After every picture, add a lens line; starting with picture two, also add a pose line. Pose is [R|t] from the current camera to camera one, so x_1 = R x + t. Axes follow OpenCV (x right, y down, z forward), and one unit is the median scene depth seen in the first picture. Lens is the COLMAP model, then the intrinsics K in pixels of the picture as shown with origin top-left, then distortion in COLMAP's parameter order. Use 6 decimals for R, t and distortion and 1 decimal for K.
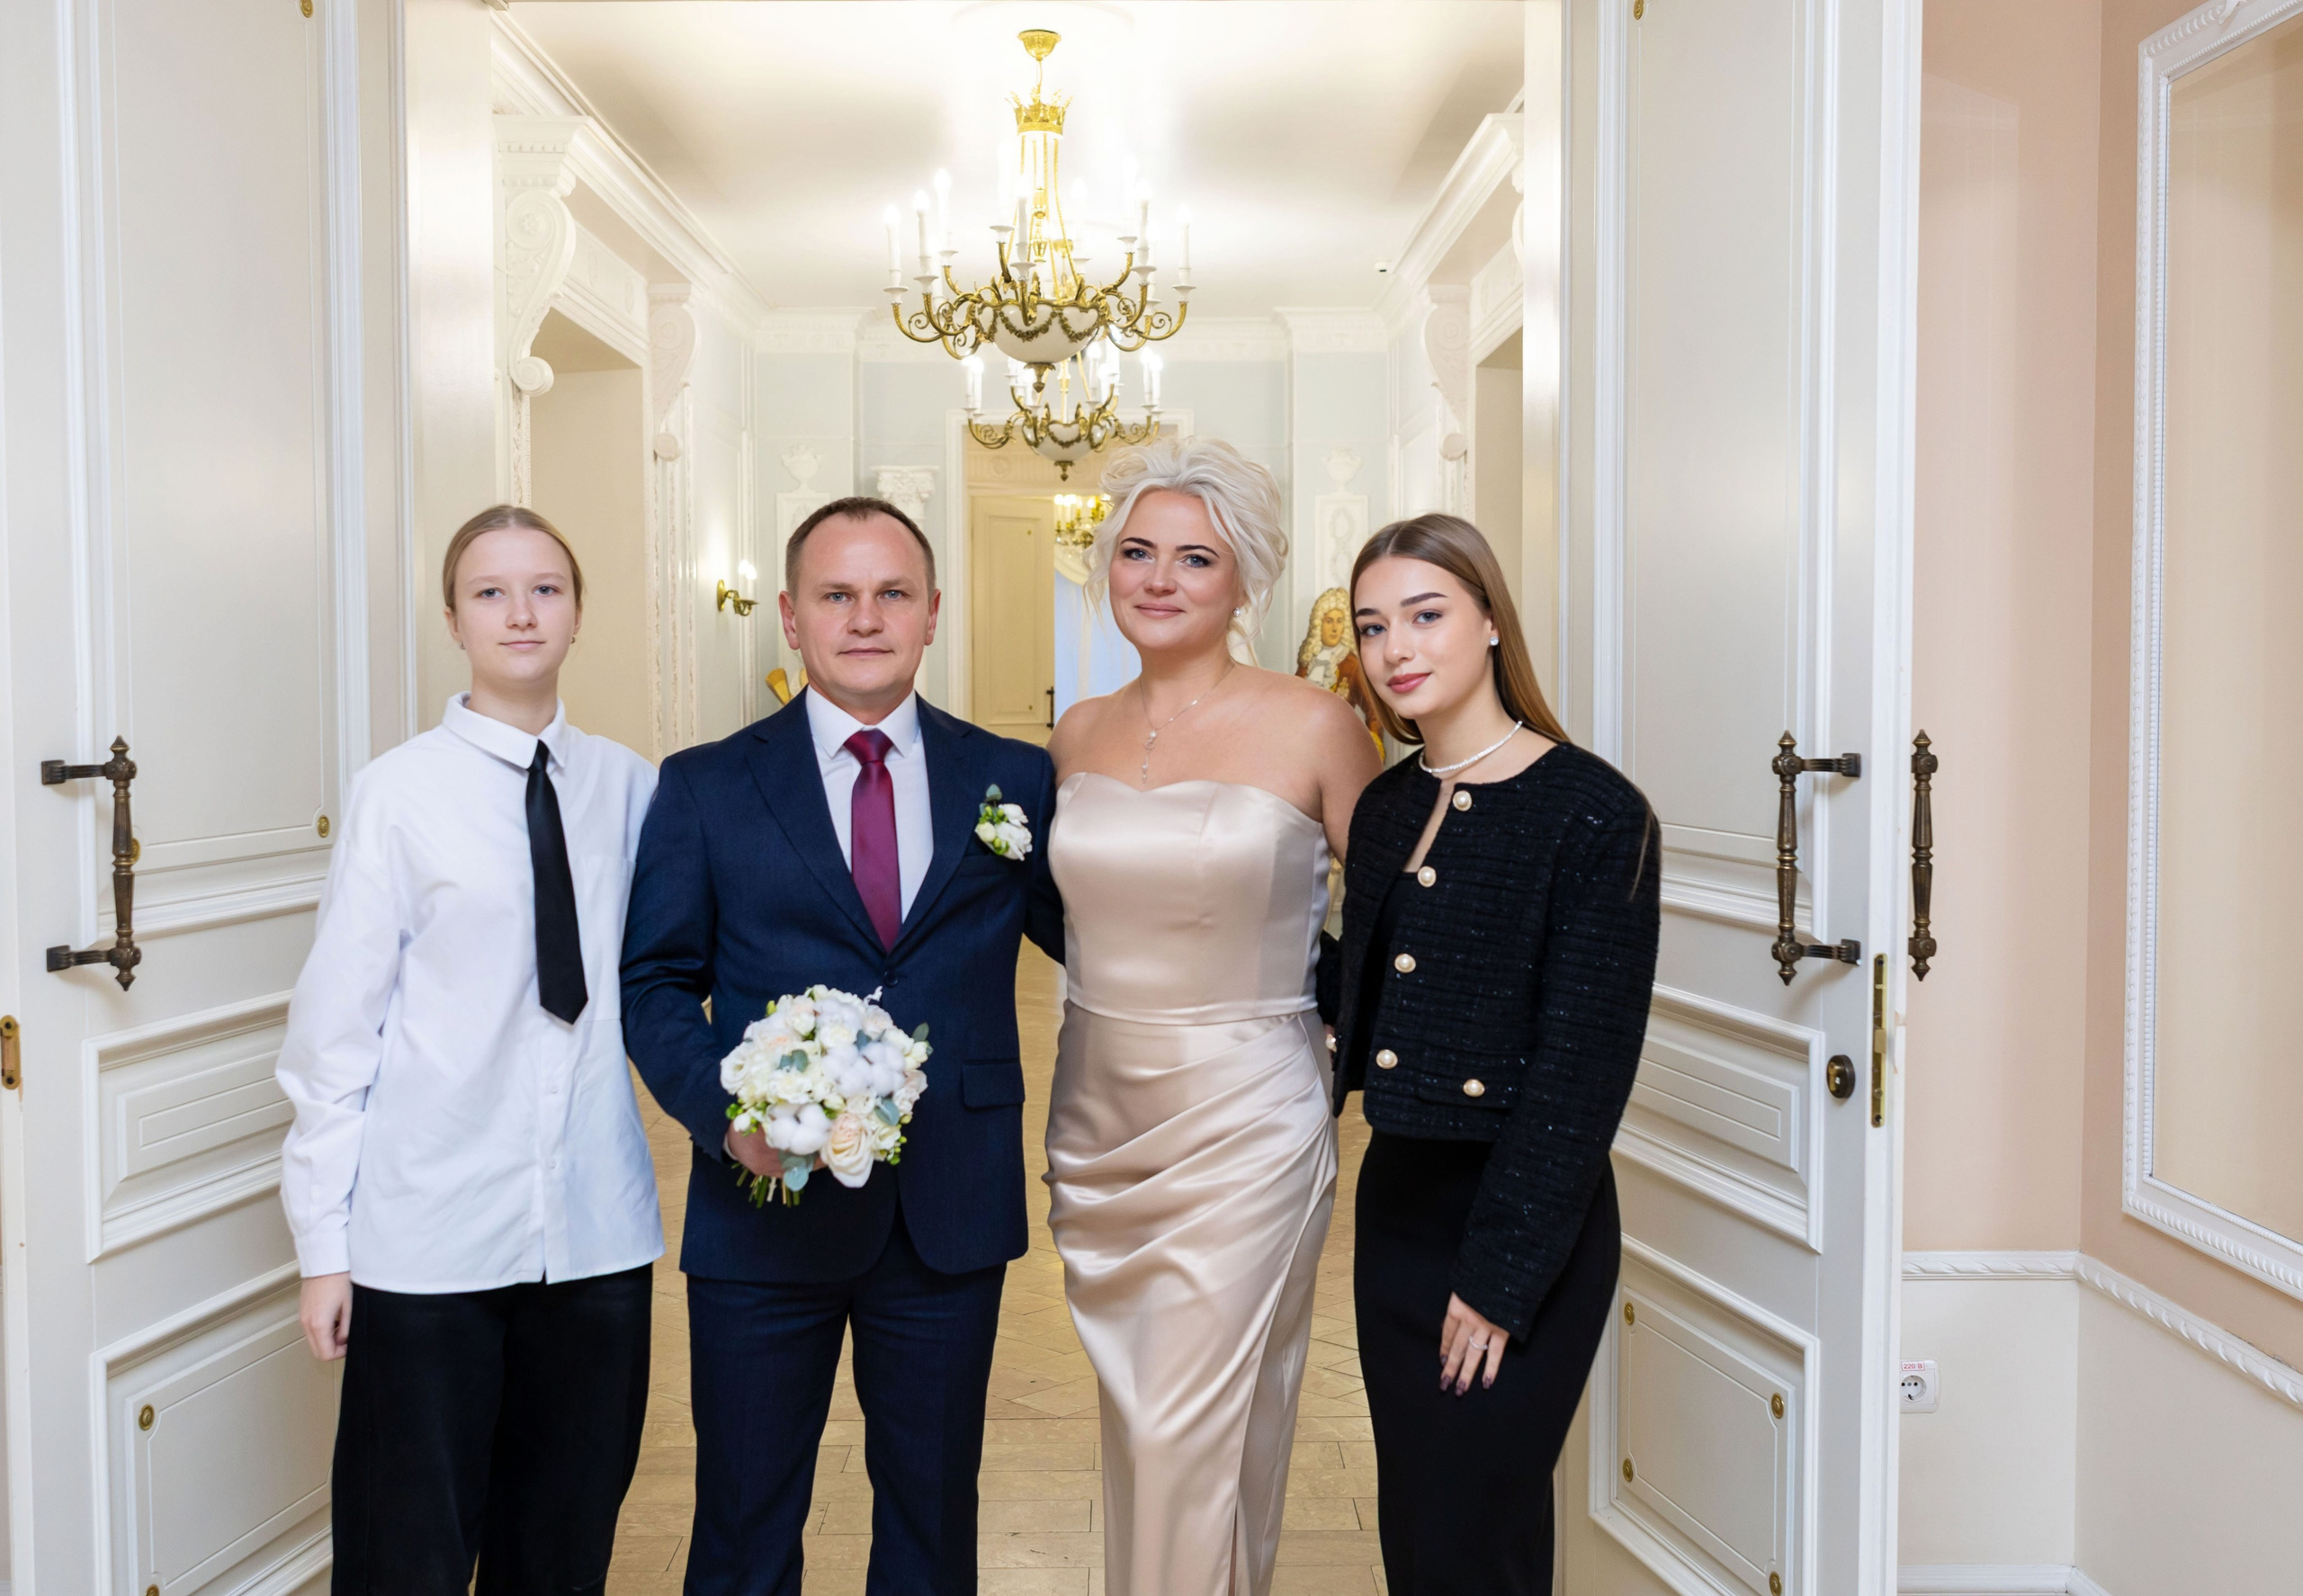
lens RADIAL K [[2408.9, 0, 1151.5], [0, 2408.9, 798.0], [0, 0, 1]] dist [0.003436, 0.003105]
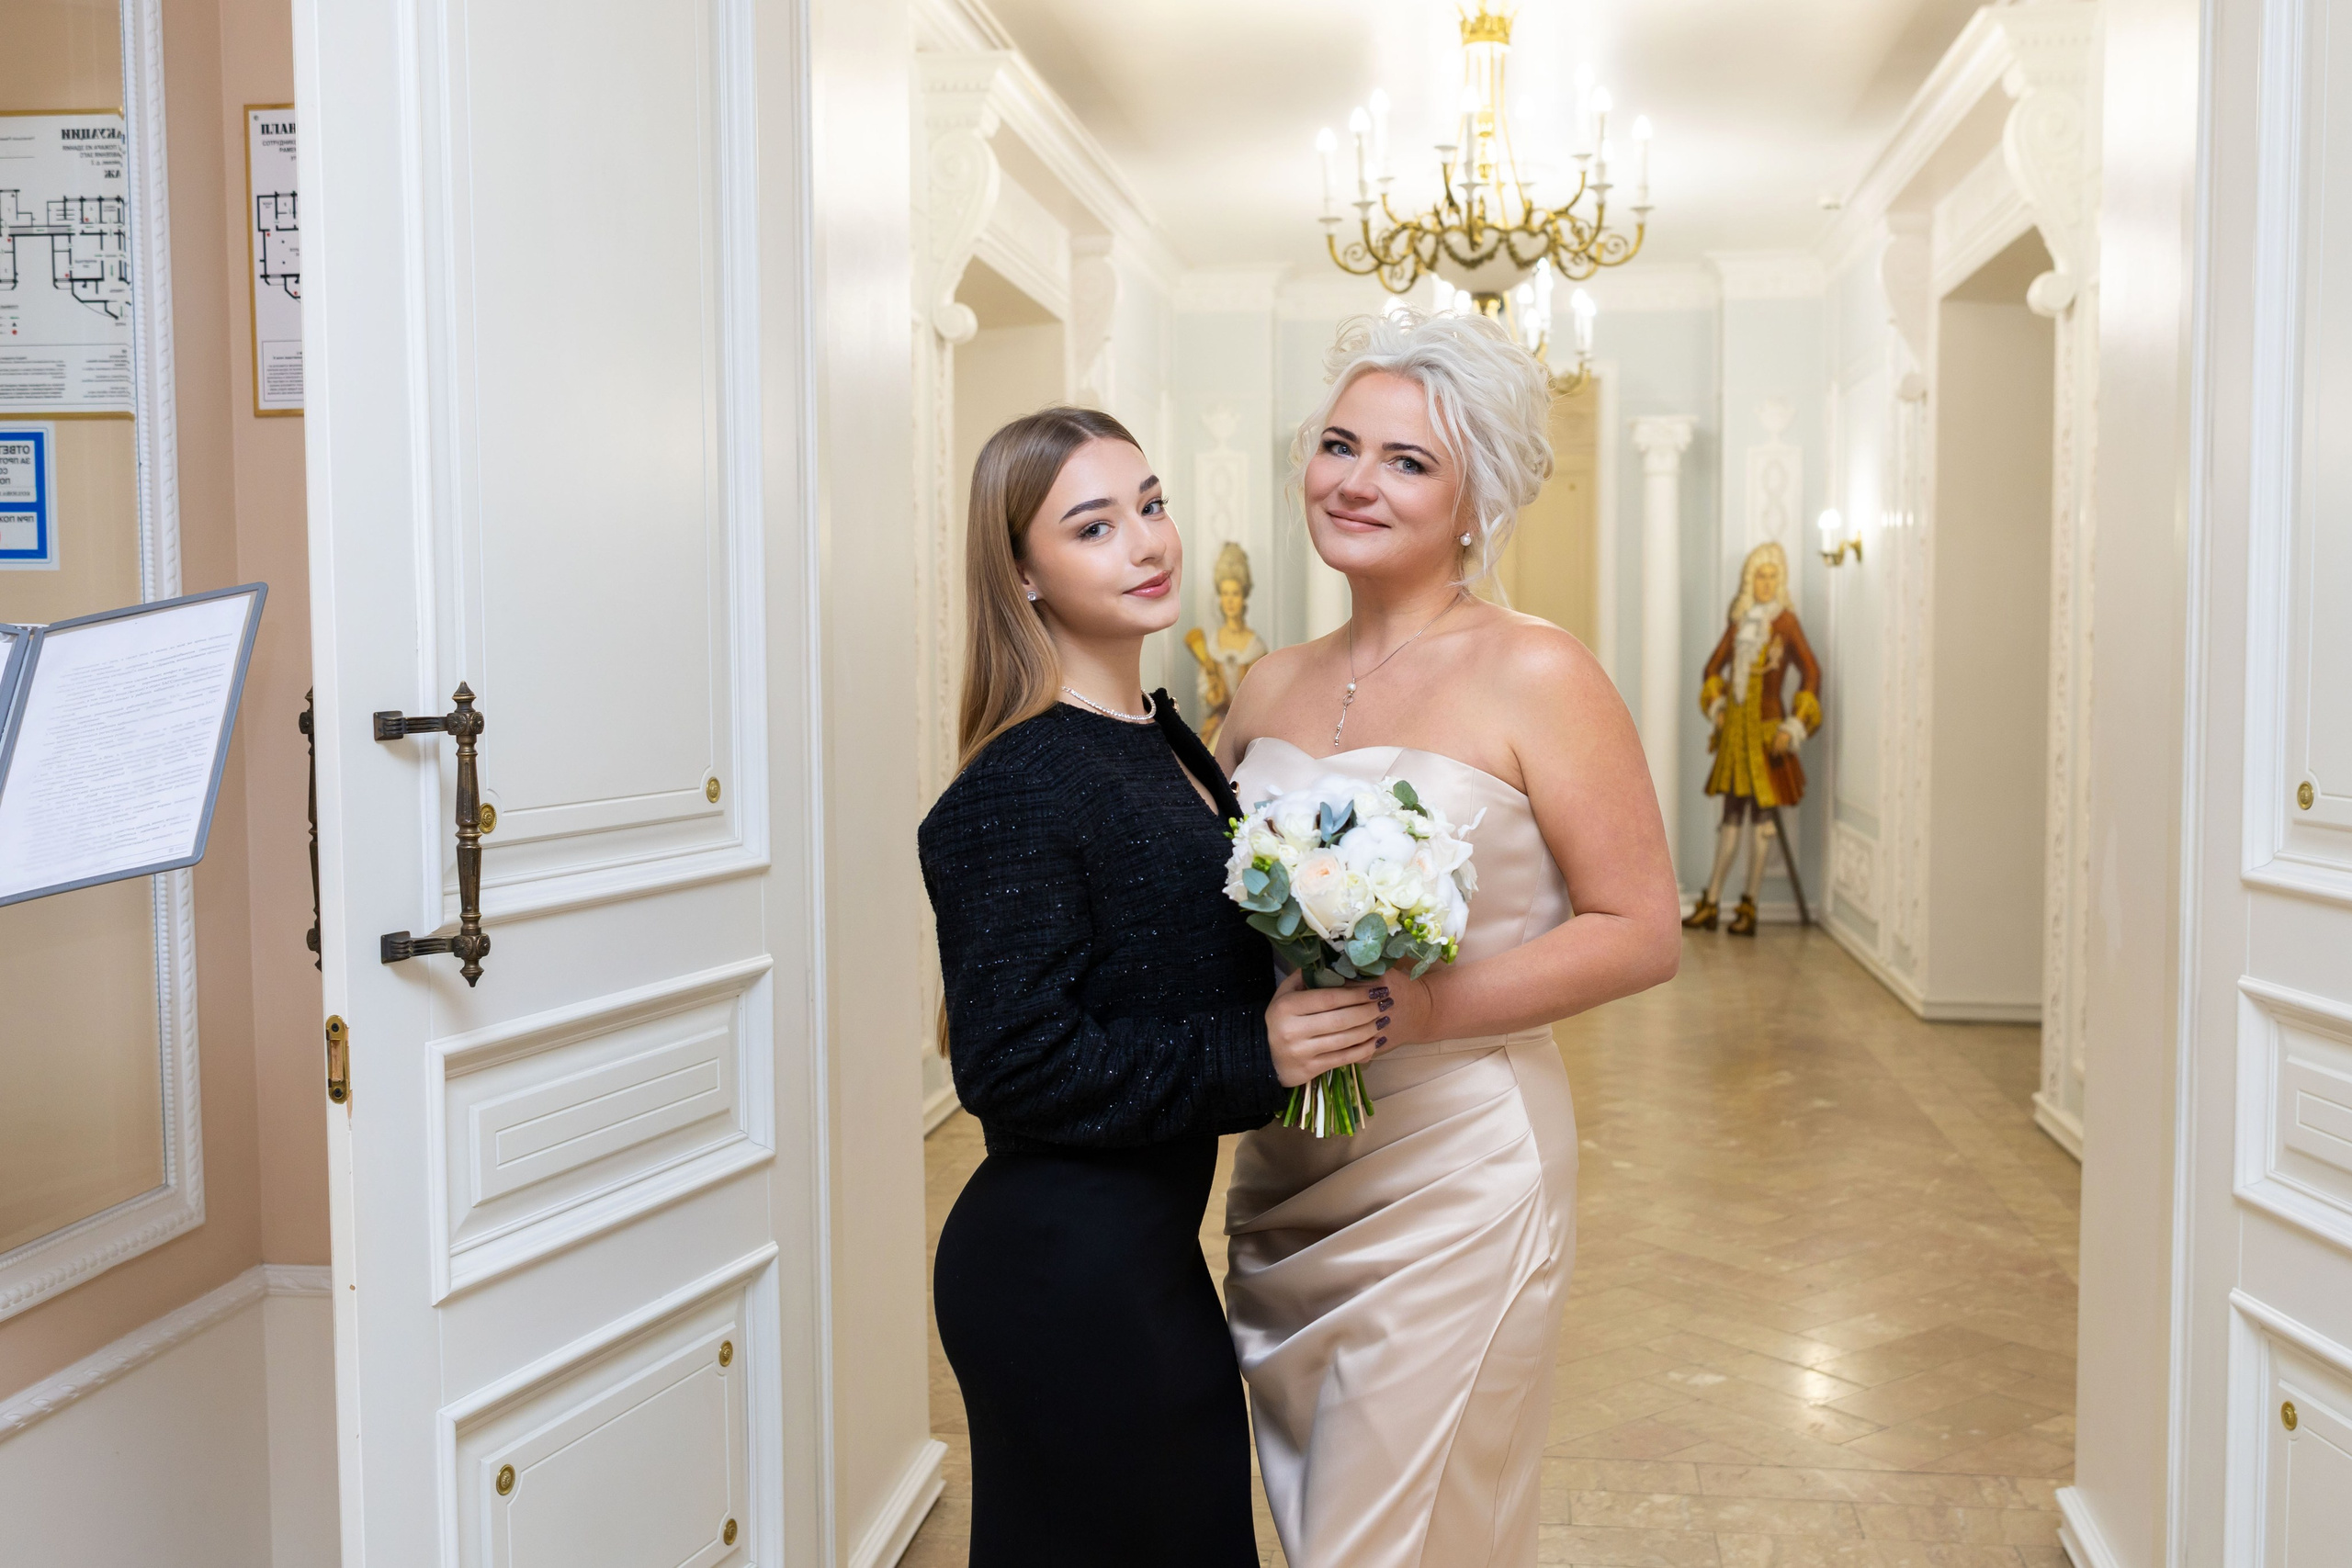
lens RADIAL K [[2344.1, 0, 1206.6], [0, 2344.1, 799.6], [0, 0, 1]] dist [-0.002483, 0.000685]
pose [[0.989393, 0.006929, -0.145095, -0.020001], [-0.004402, 0.999833, 0.017731, -0.000229], [0.145193, -0.016904, 0.989259, 0.084382]]
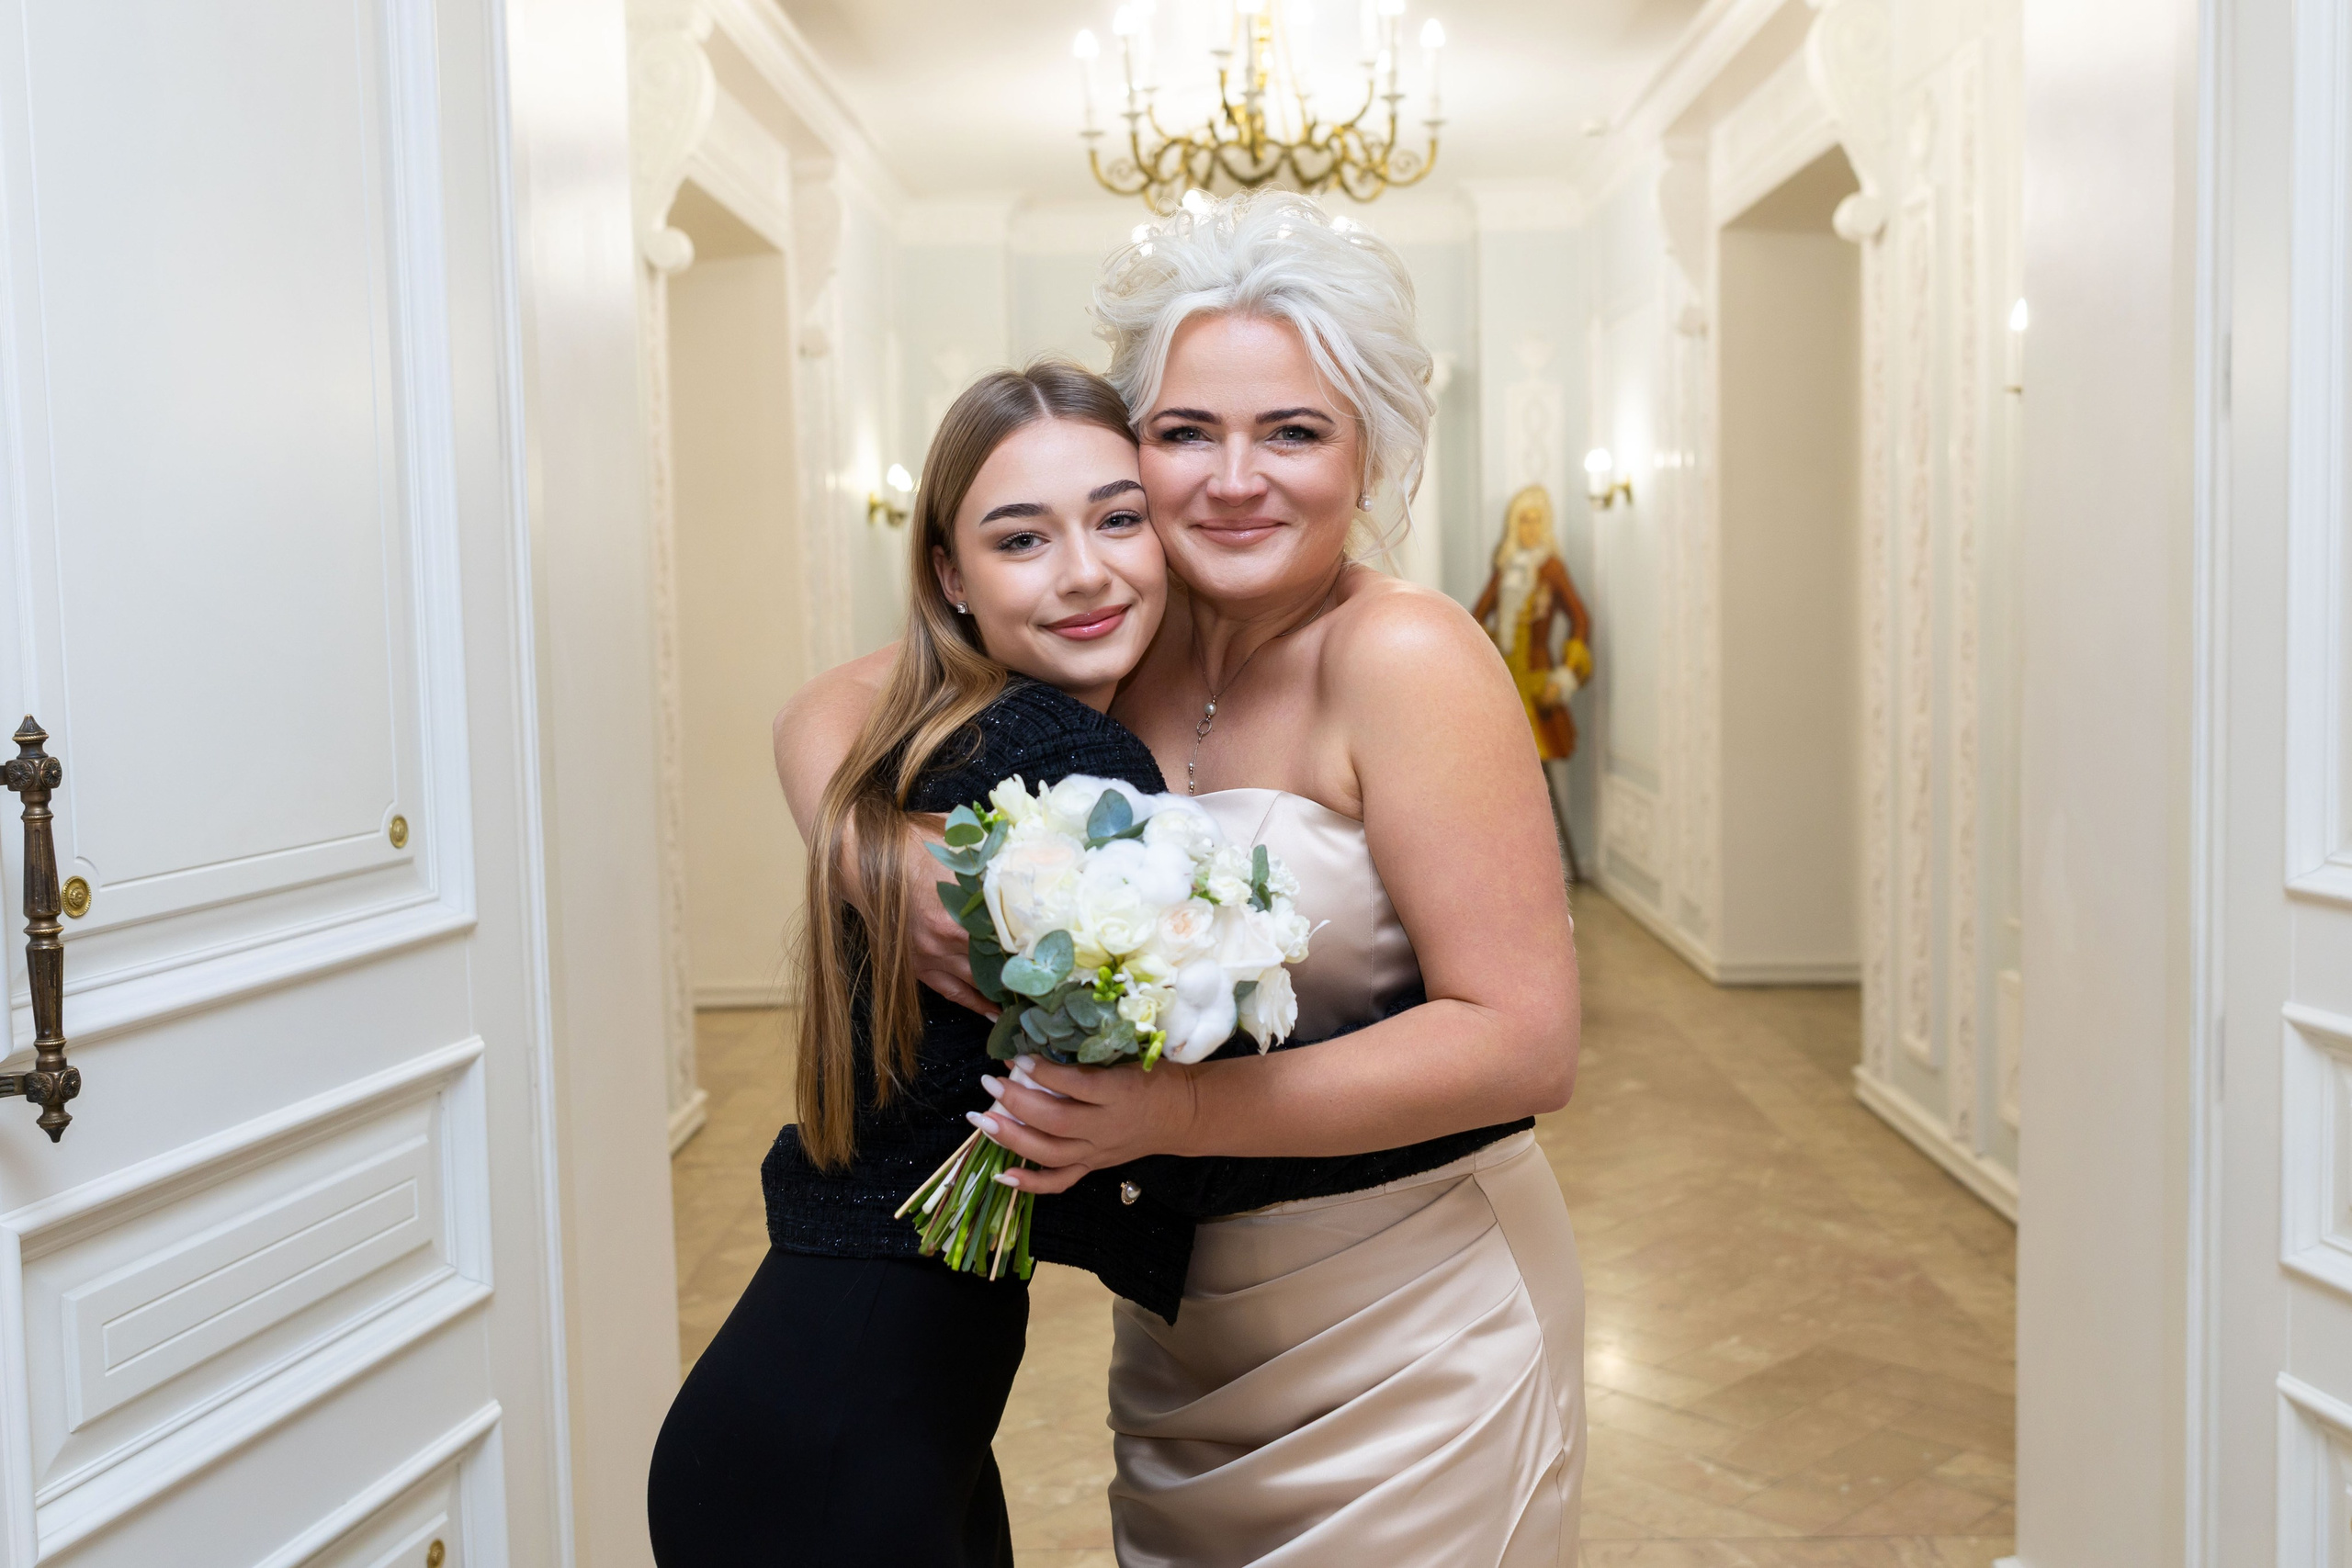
lens RADIAL K [[2416.3, 0, 1218.6], [0, 2416.3, 772.2], [0, 0, 1]] dist [-0.001060, 0.010468]
pose [[0.999457, -0.017885, -0.027671, -0.043343], [0.018604, 0.999490, 0.025957, -0.007976], [0.027193, -0.026457, 0.999280, 0.149788]]
